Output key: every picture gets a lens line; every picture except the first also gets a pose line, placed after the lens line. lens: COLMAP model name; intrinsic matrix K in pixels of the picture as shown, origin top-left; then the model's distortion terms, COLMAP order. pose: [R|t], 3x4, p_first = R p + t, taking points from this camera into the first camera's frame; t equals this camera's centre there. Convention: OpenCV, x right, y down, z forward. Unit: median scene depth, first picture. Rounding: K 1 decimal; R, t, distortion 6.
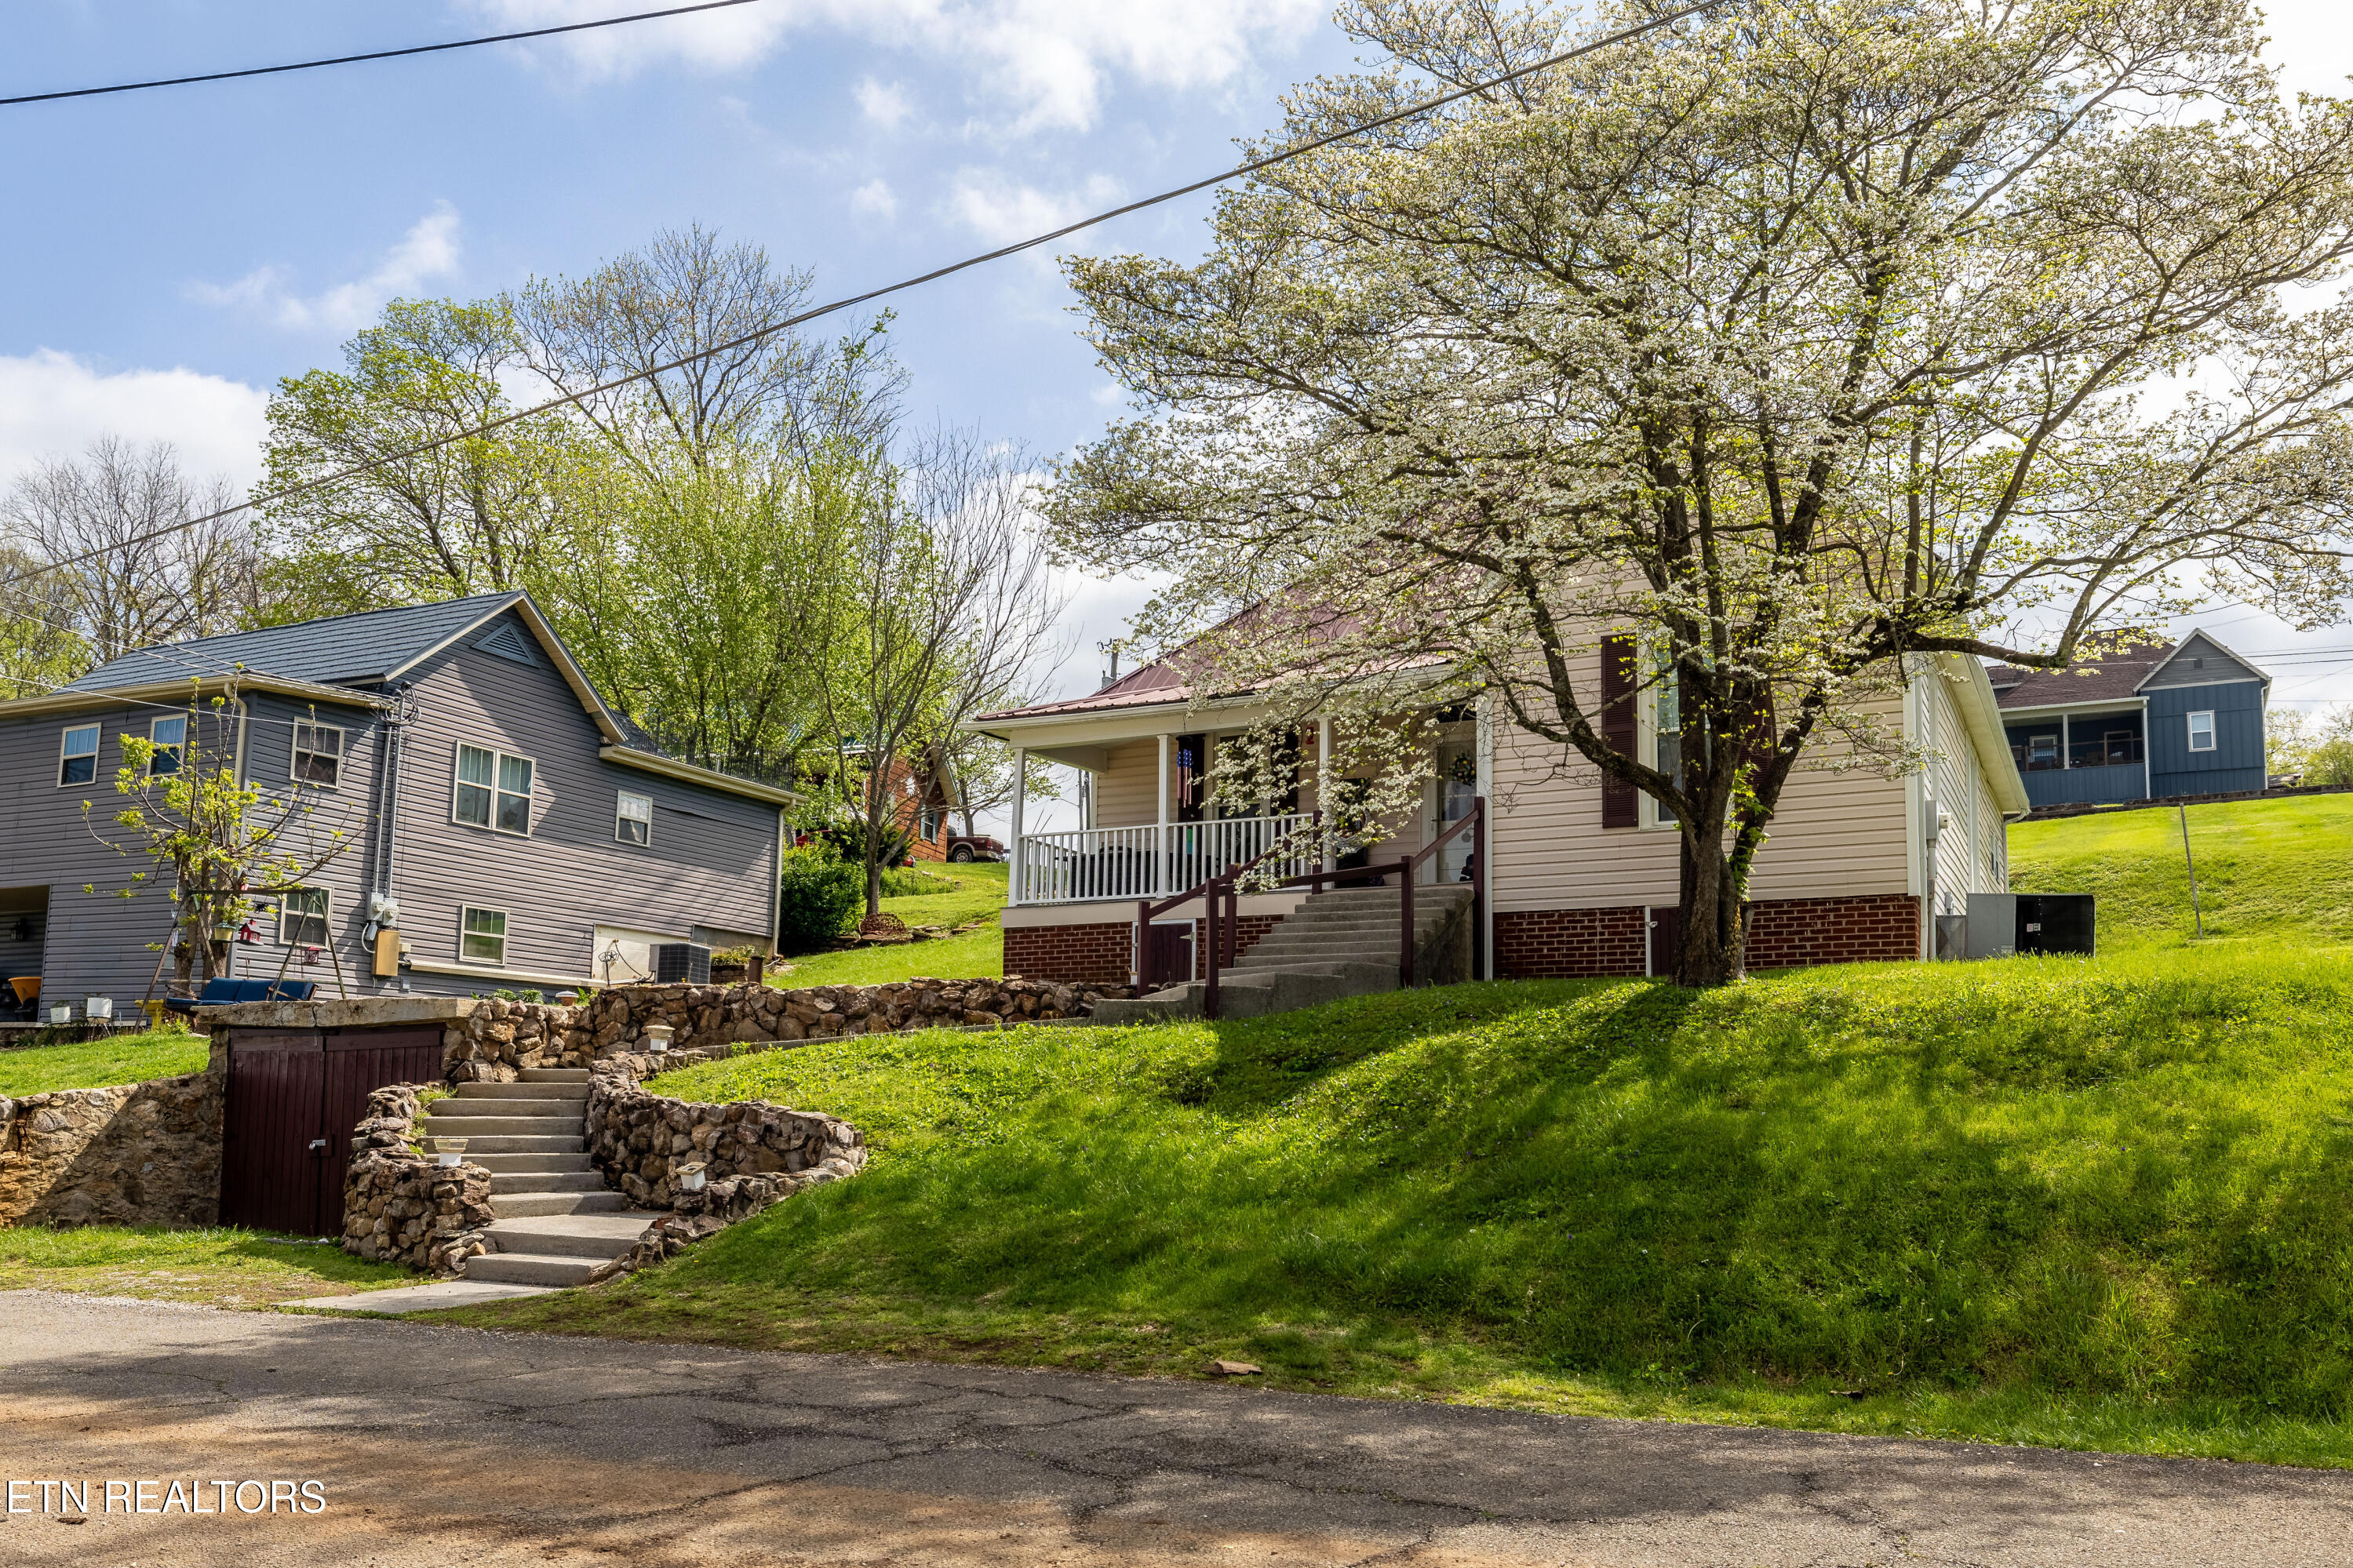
lens RADIAL K [[1785.6, 0, 1191.2], [0, 1785.6, 917.7], [0, 0, 1]] dist [0.000031, -0.004558]
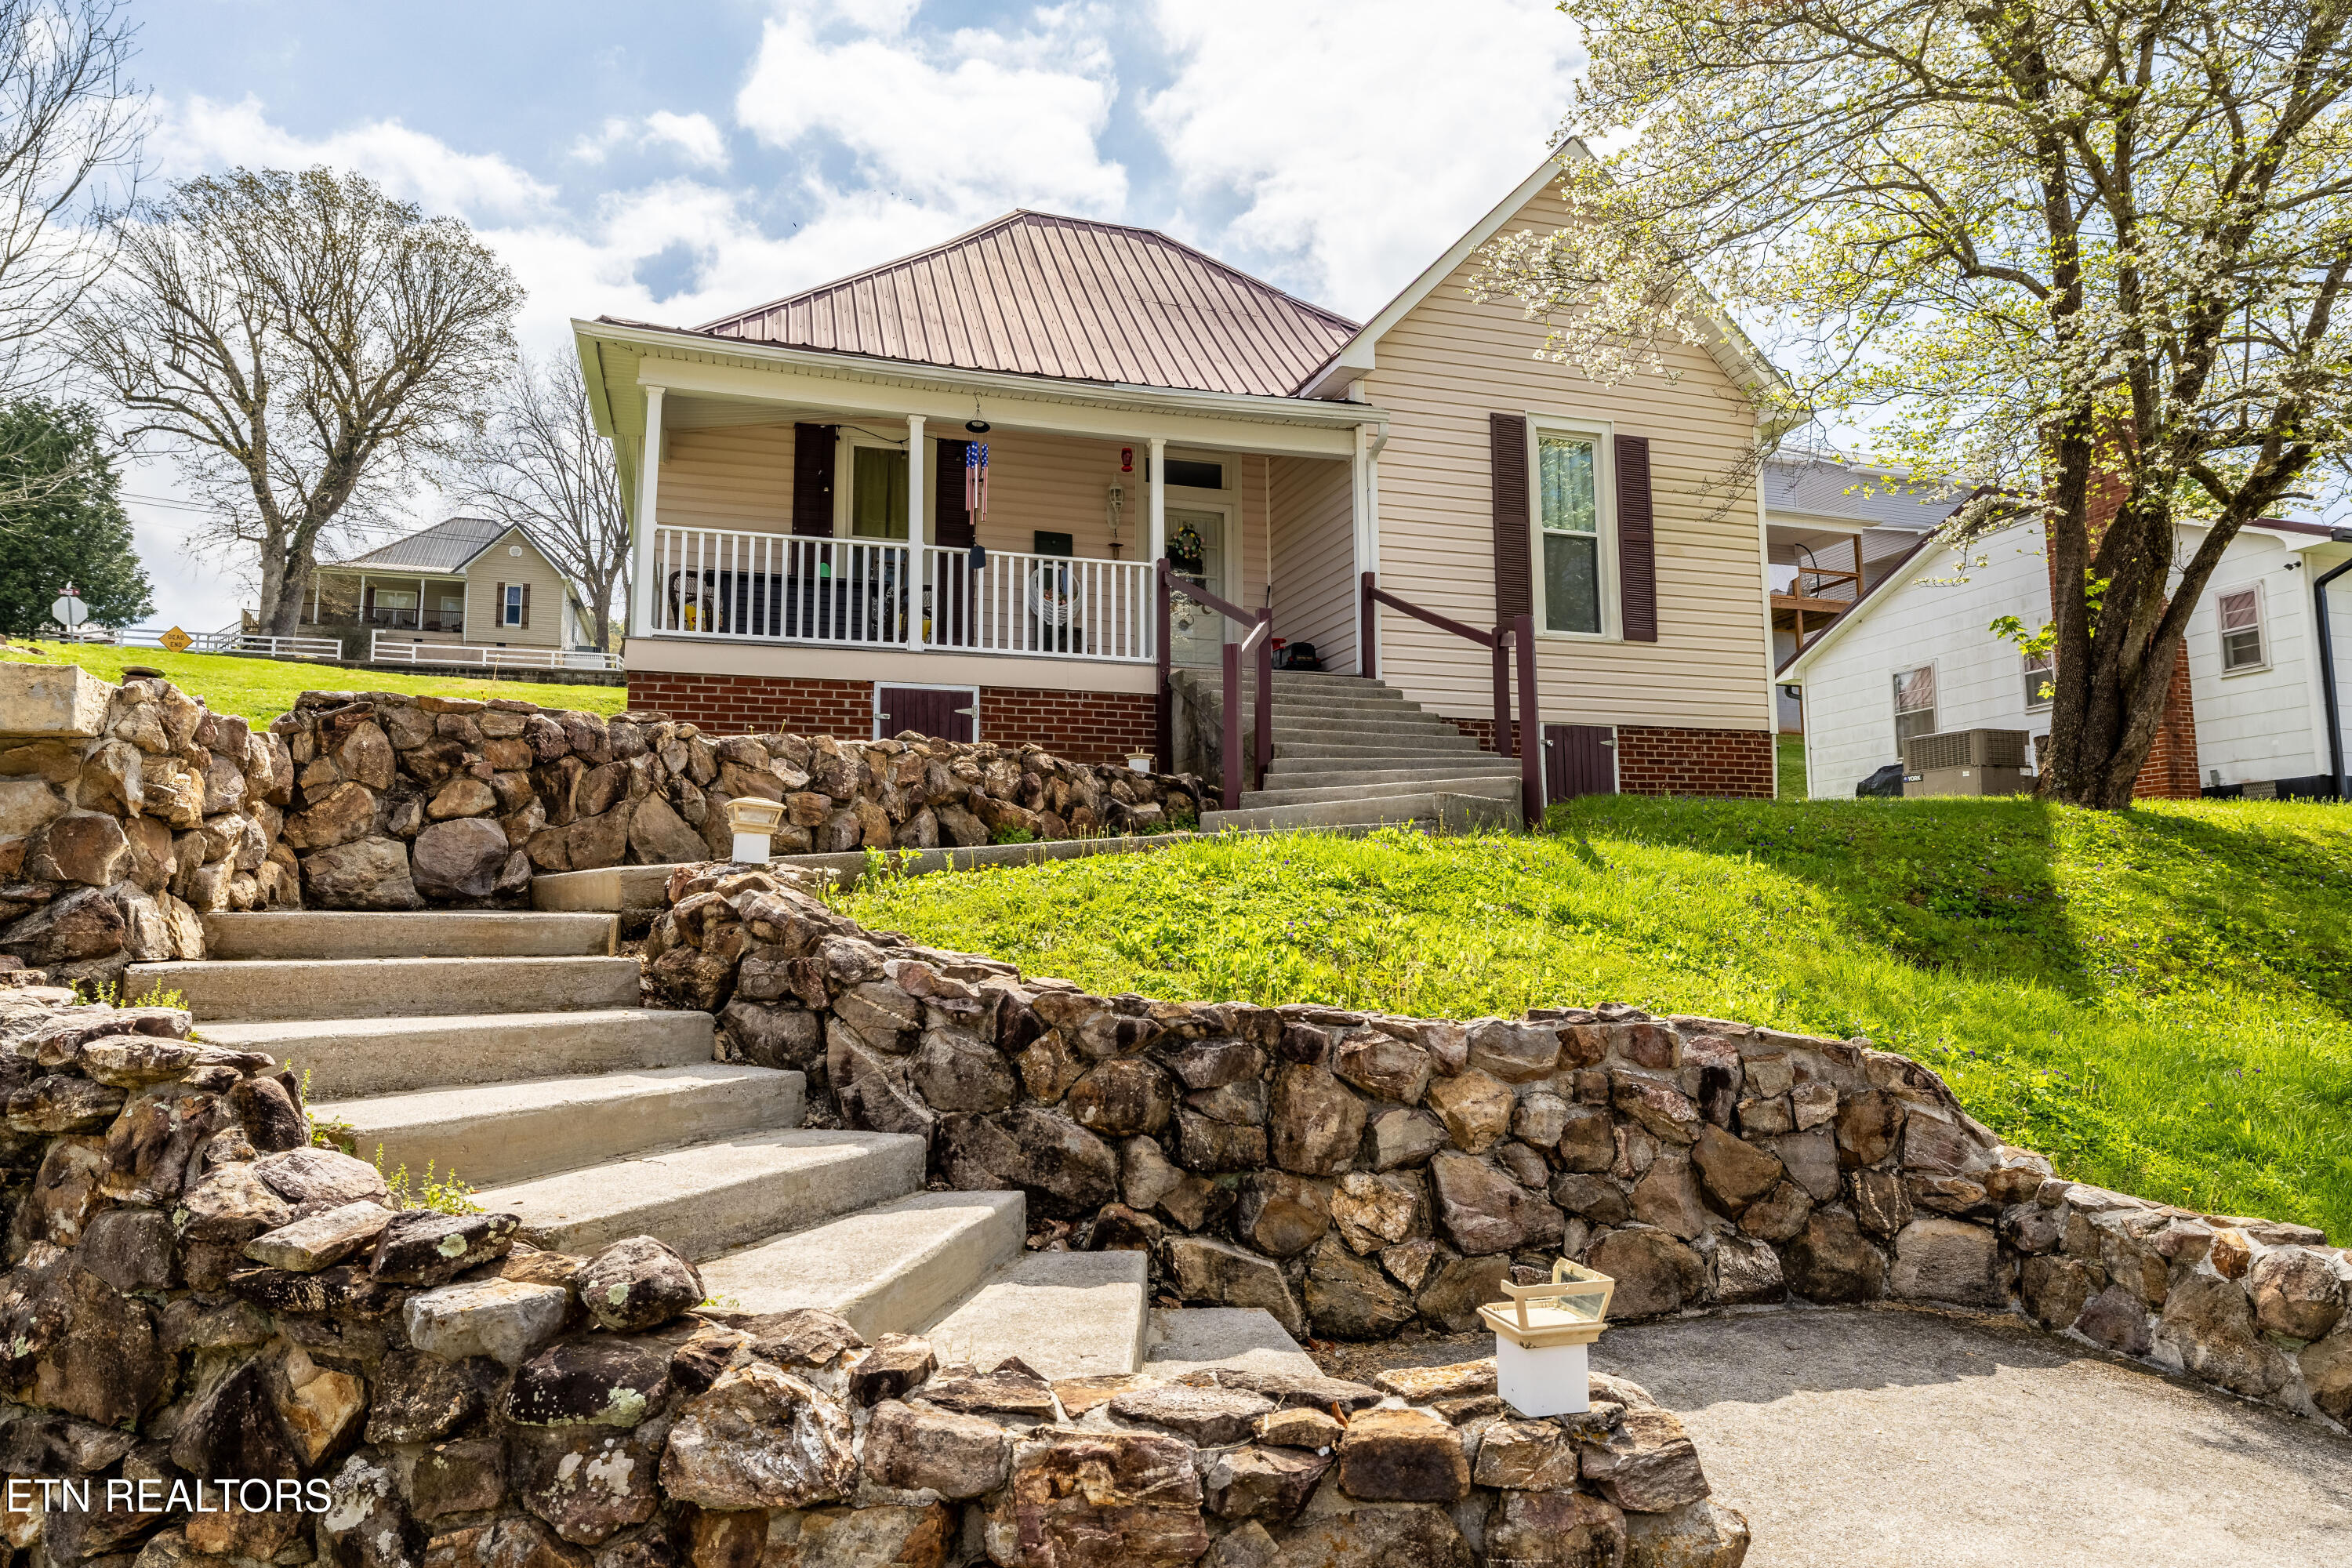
lens RADIAL K [[1450.2, 0, 1166.4], [0, 1450.2, 781.0], [0, 0, 1]] dist [-0.003995, 0.000727]
pose [[0.704396, 0.059283, 0.707328, -0.408433], [-0.066172, 0.997651, -0.017718, 0.050765], [-0.706716, -0.034325, 0.706664, 0.649375]]
